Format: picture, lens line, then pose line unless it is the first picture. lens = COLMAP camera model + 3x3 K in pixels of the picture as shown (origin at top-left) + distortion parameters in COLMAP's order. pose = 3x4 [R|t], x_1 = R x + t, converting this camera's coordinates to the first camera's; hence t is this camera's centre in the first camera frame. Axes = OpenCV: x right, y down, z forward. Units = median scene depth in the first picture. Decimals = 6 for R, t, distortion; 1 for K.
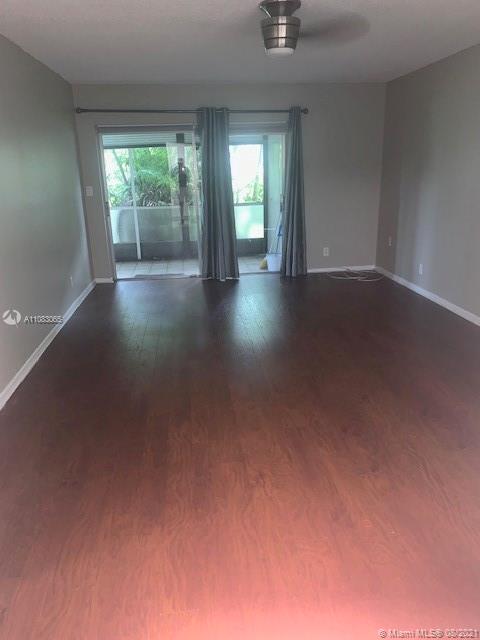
lens RADIAL K [[501.9, 0, 240.0], [0, 501.9, 320.0], [0, 0, 1]] dist [-0.004551, -0.006101]
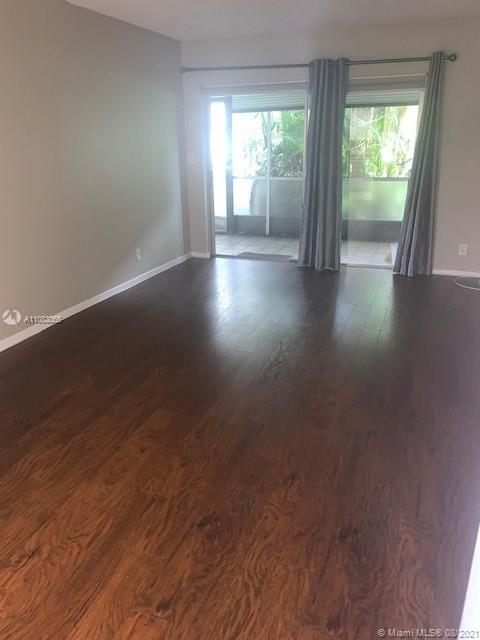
lens RADIAL K [[501.9, 0, 240.0], [0, 501.9, 320.0], [0, 0, 1]] dist [-0.004551, -0.006101]
pose [[0.886772, 0.167280, -0.430875, 0.221660], [-0.140071, 0.985633, 0.094380, -0.056607], [0.440473, -0.023340, 0.897462, 0.179228]]
